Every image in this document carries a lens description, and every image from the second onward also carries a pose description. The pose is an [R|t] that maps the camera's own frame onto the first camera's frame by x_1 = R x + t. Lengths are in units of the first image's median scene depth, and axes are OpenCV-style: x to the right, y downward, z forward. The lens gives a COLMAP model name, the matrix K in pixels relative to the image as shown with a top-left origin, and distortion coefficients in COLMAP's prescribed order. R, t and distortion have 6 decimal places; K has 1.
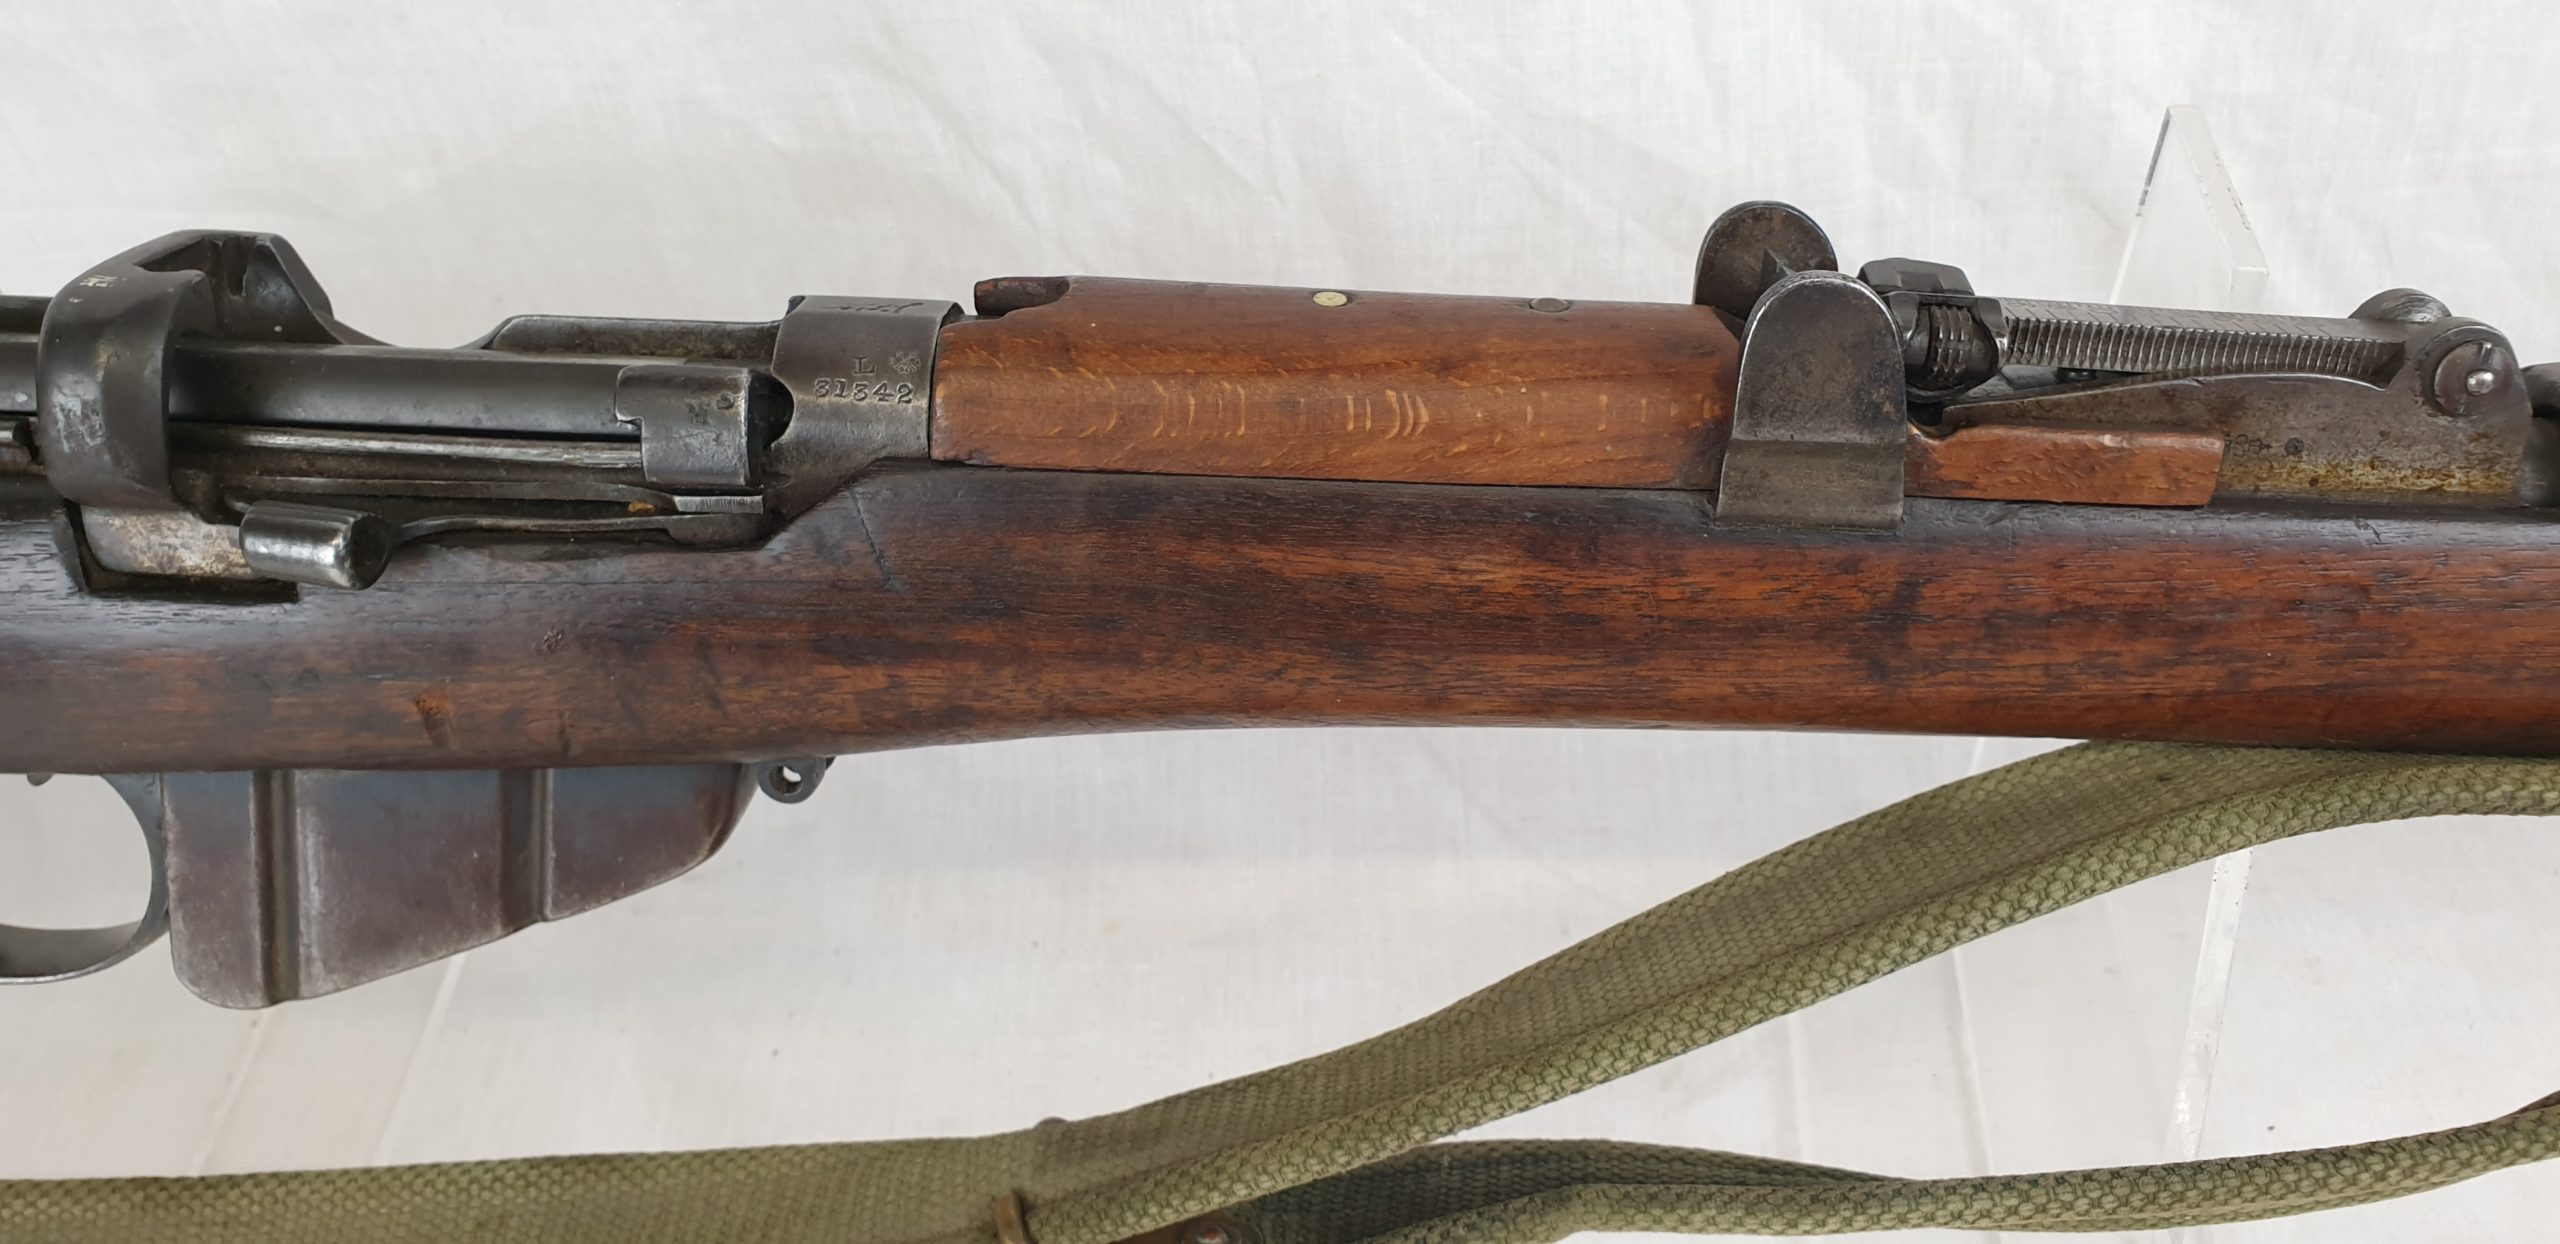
lens RADIAL K [[2041.0, 0, 1280.0], [0, 2041.0, 622.0], [0, 0, 1]] dist [0.006289, -0.004250]
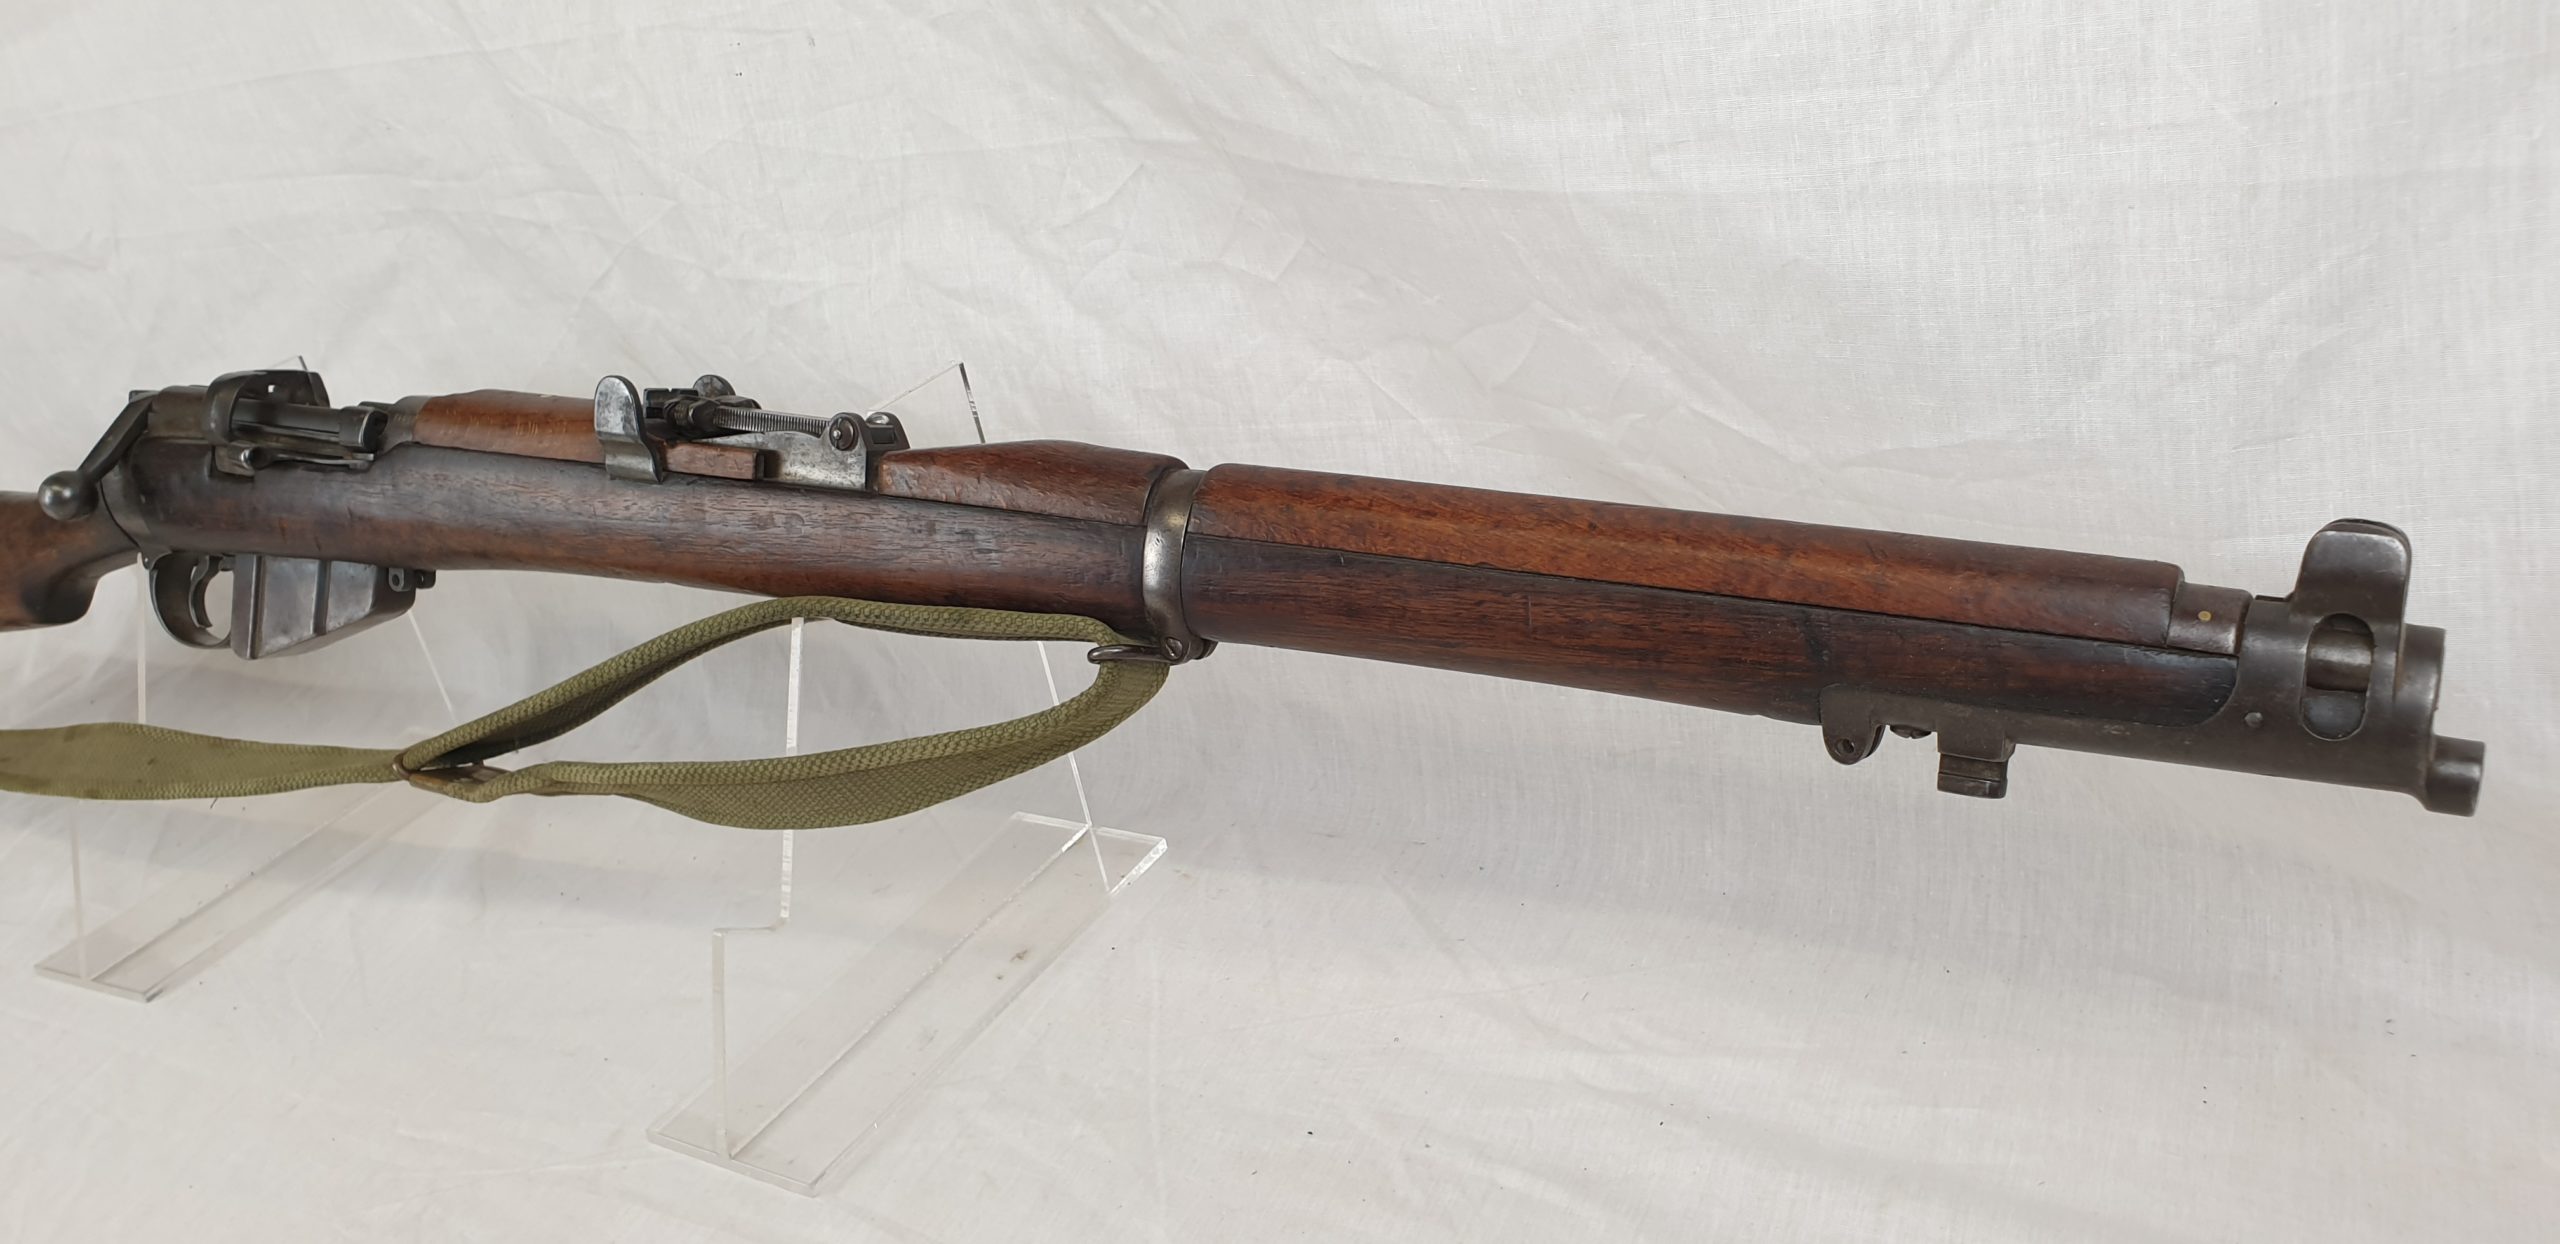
lens RADIAL K [[2015.9, 0, 1295.1], [0, 2015.9, 612.0], [0, 0, 1]] dist [0.048274, -0.087795]
pose [[0.885783, 0.082135, -0.456774, 2.125849], [-0.204306, 0.952727, -0.224878, 0.500887], [0.416711, 0.292514, 0.860690, -0.774059]]
